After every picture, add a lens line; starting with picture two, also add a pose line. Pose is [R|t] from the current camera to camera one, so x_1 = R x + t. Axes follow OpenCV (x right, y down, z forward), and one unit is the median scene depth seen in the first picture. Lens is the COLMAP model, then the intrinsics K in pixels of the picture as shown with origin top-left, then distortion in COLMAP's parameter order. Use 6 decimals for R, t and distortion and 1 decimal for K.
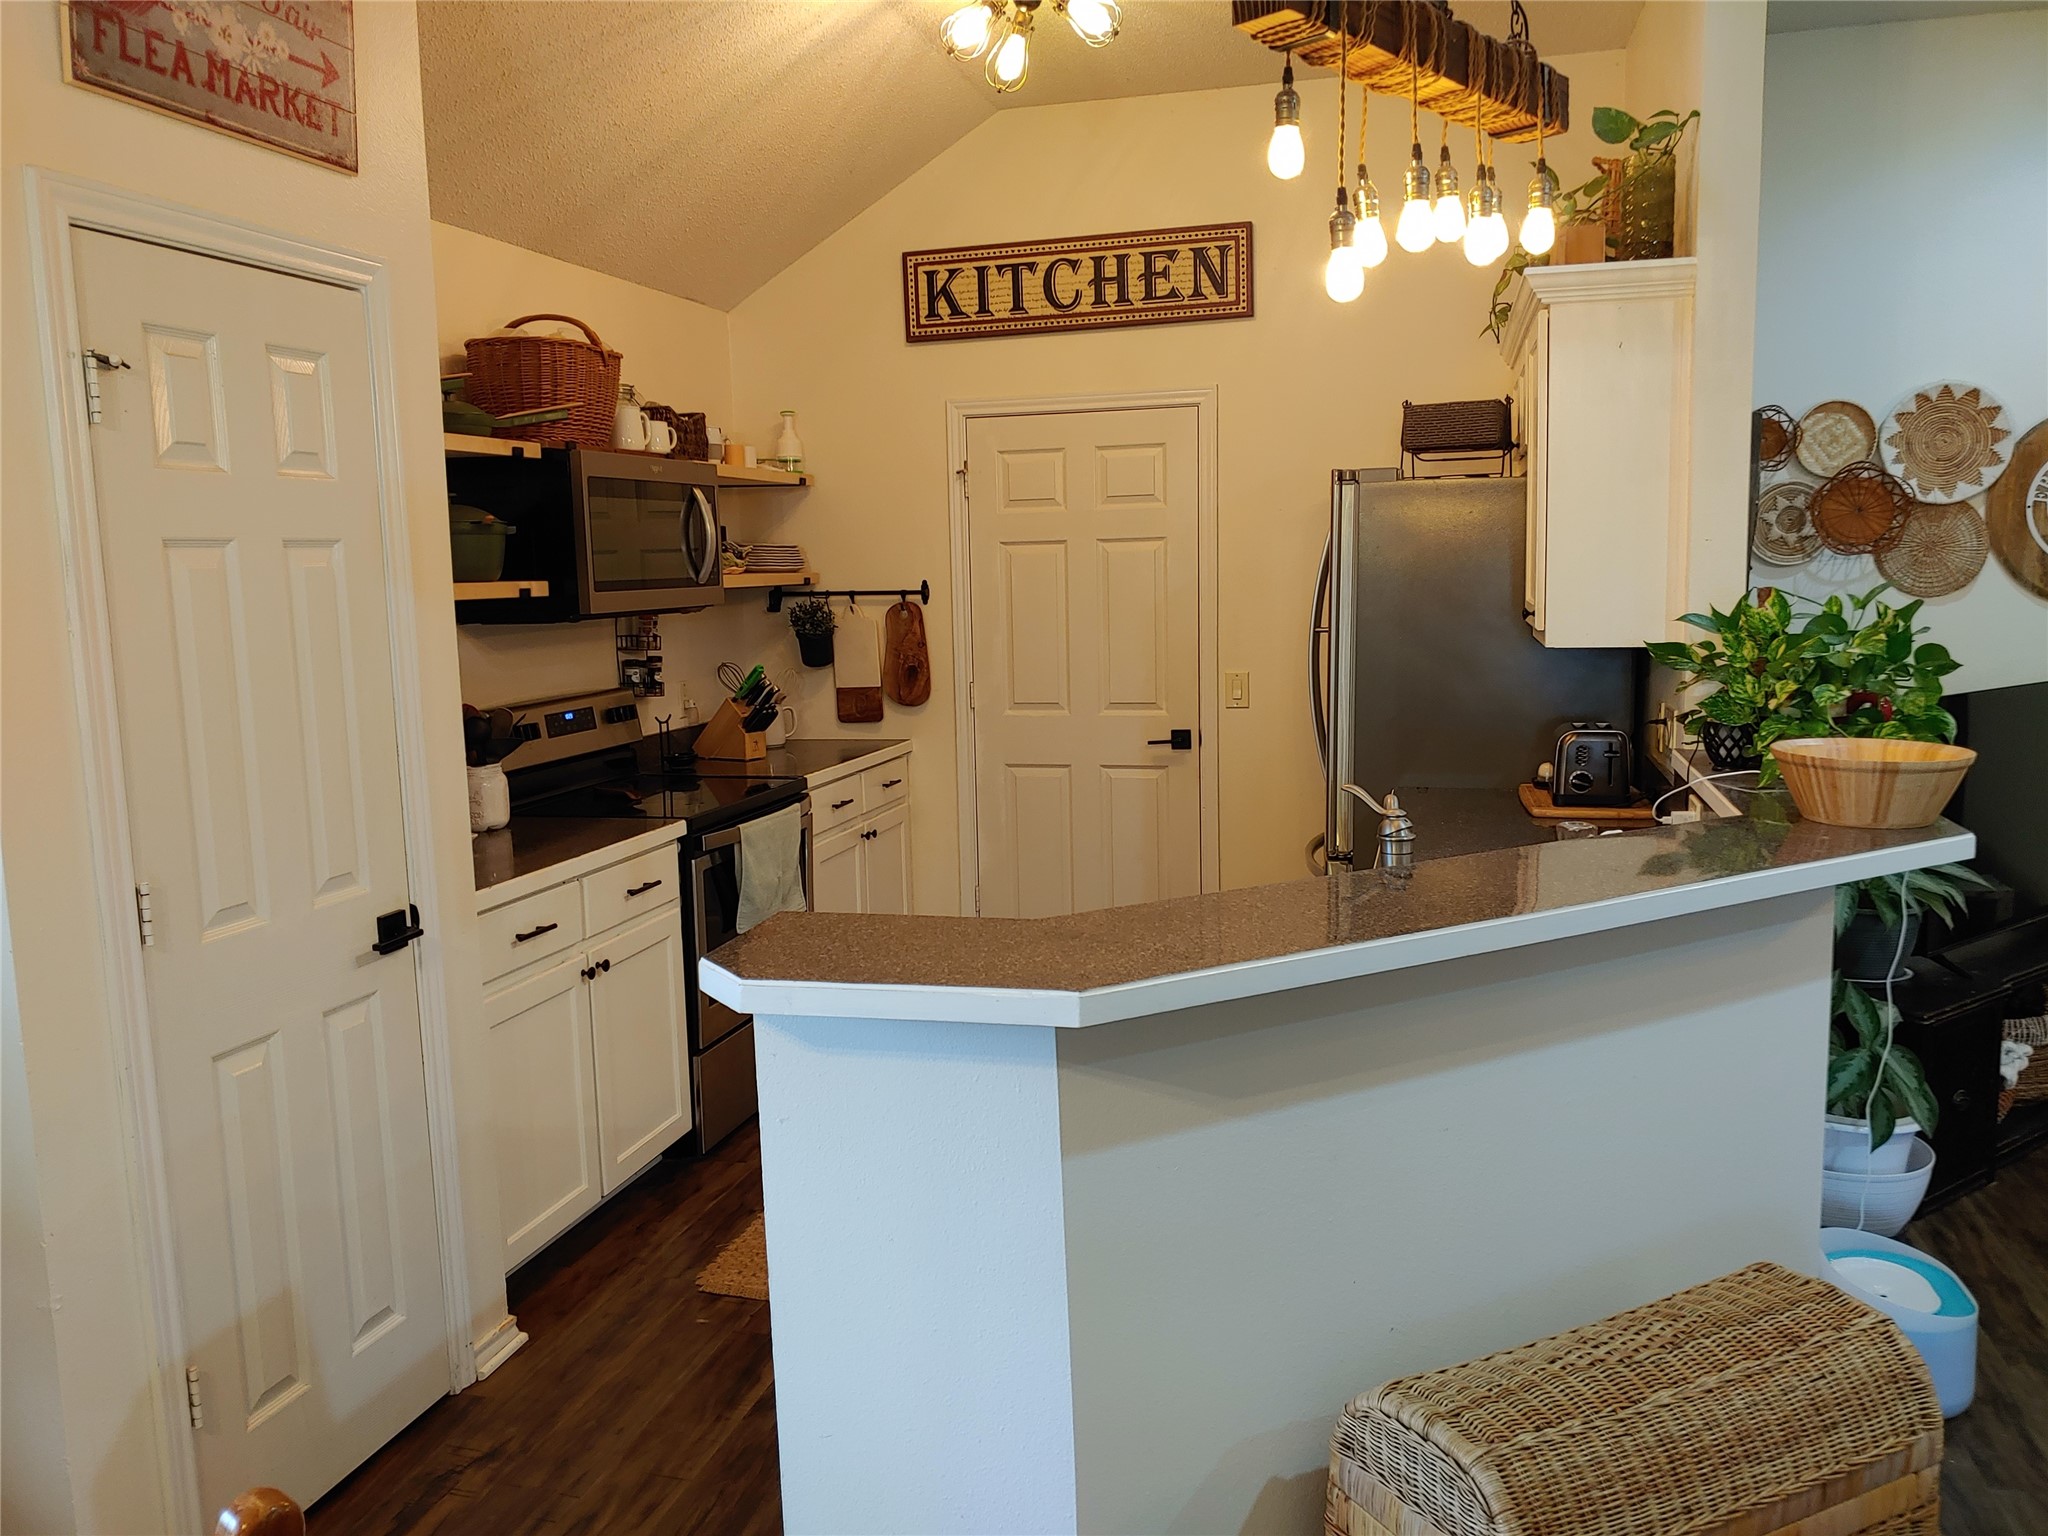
lens RADIAL K [[1593.1, 0, 1030.2], [0, 1593.1, 759.3], [0, 0, 1]] dist [-0.018421, 0.009556]
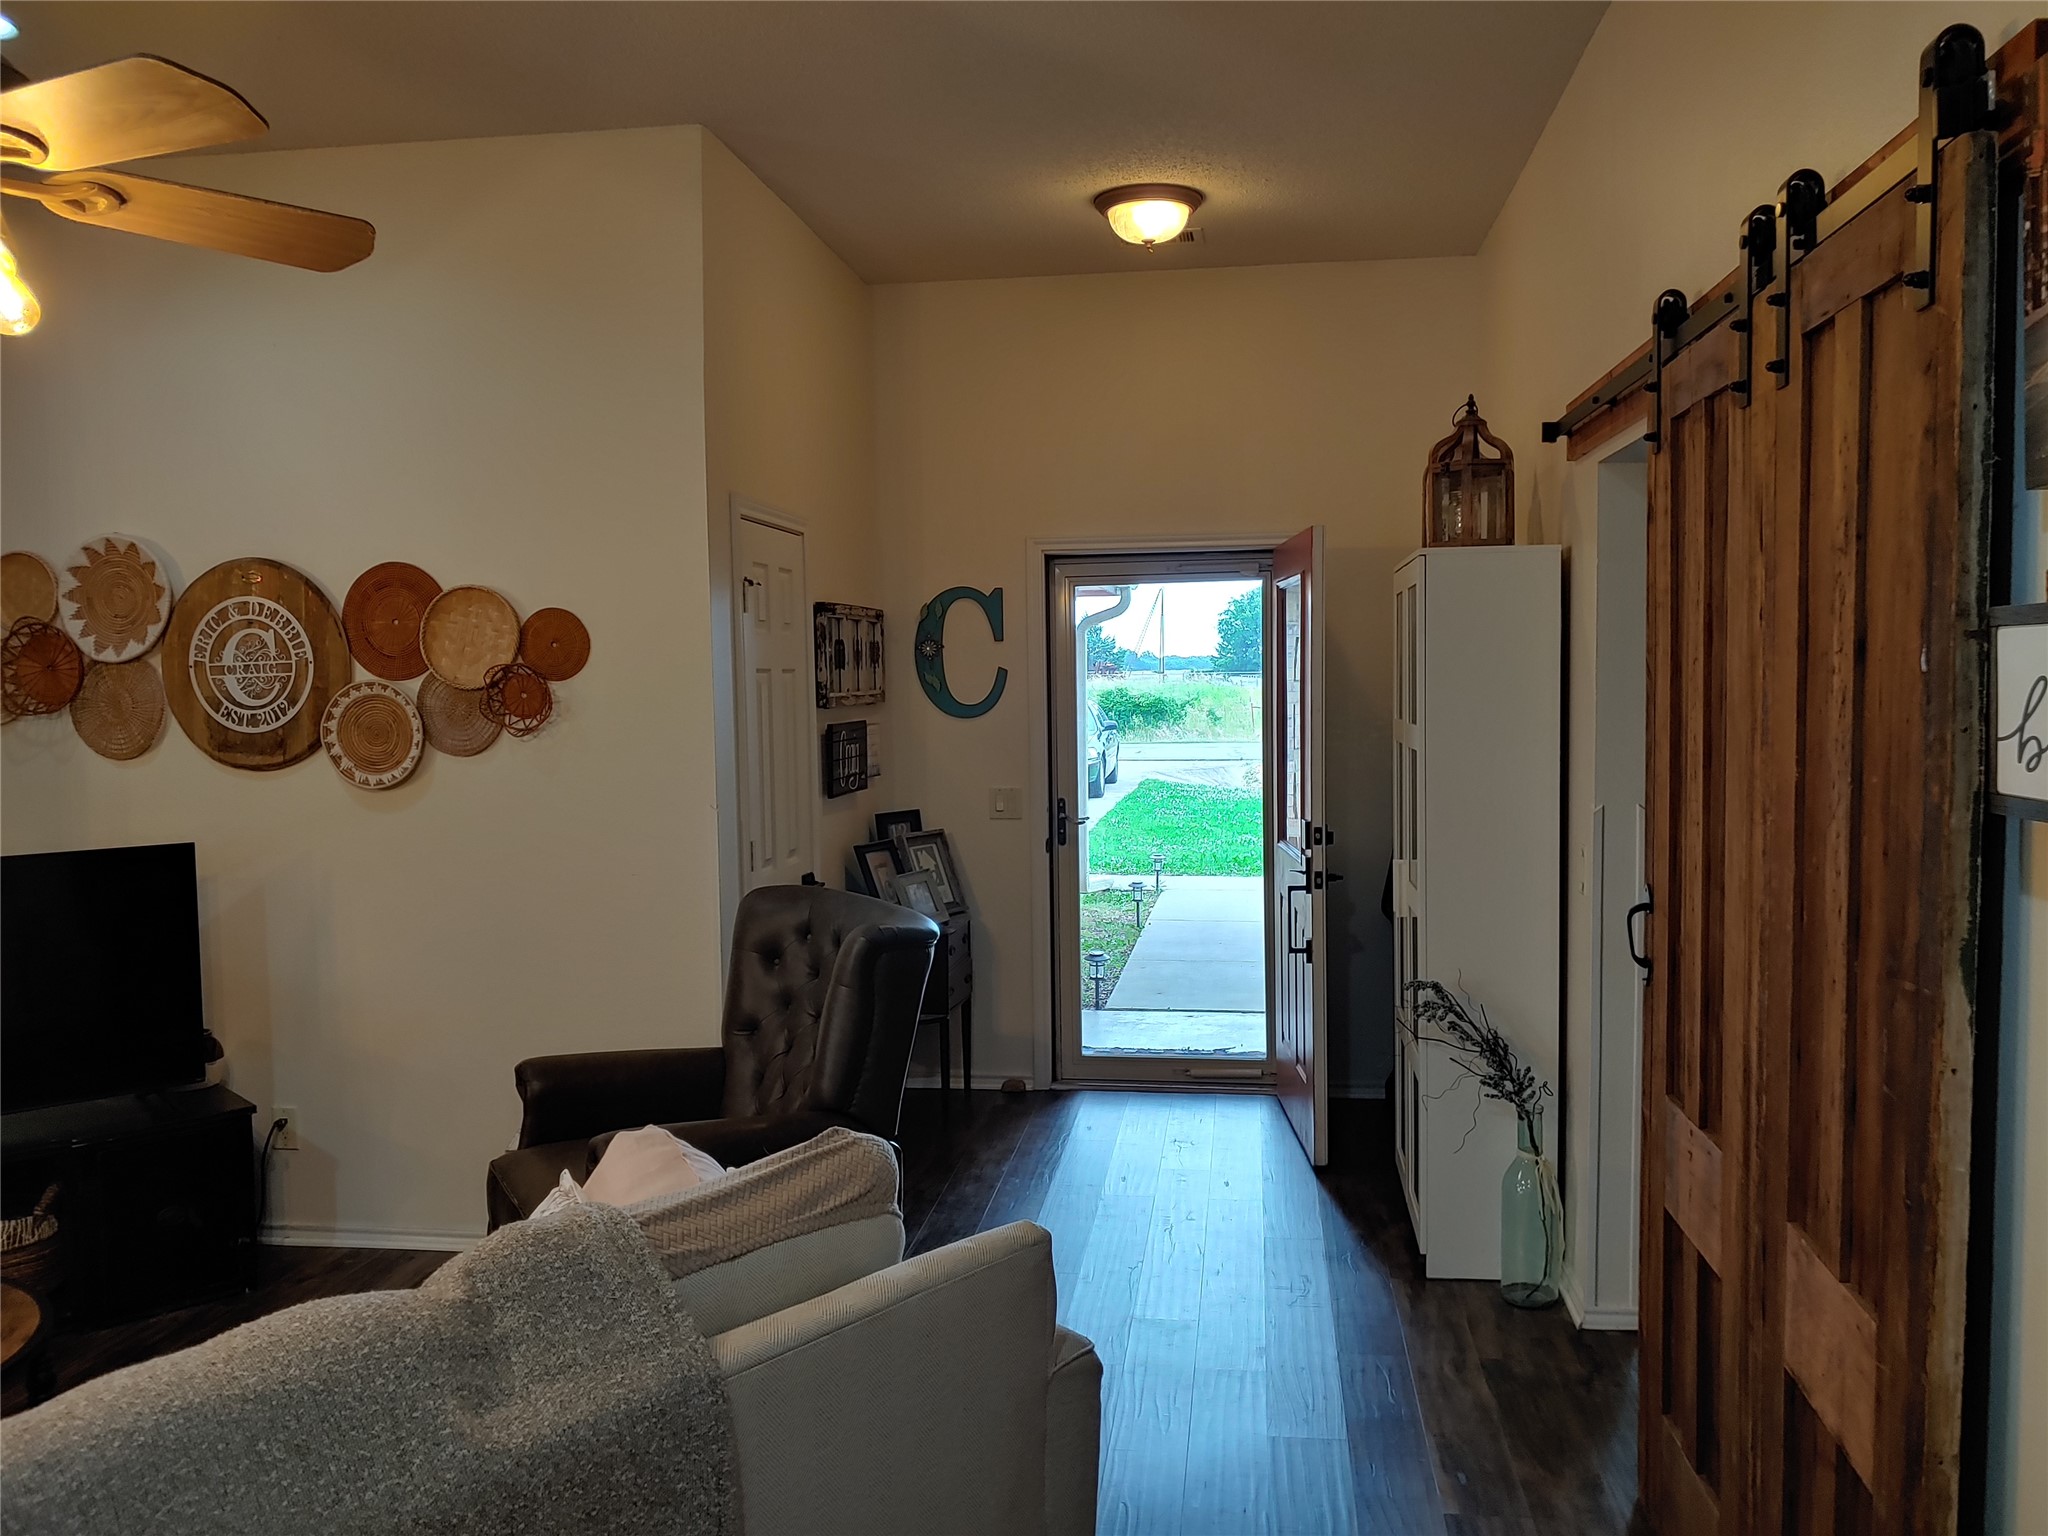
lens RADIAL K [[1593.1, 0, 1028.2], [0, 1593.1, 770.8], [0, 0, 1]] dist [-0.018421, 0.009556]
pose [[0.991666, 0.002275, 0.128813, 1.003288], [0.006298, 0.997793, -0.066100, -0.031190], [-0.128679, 0.066361, 0.989463, -0.001747]]
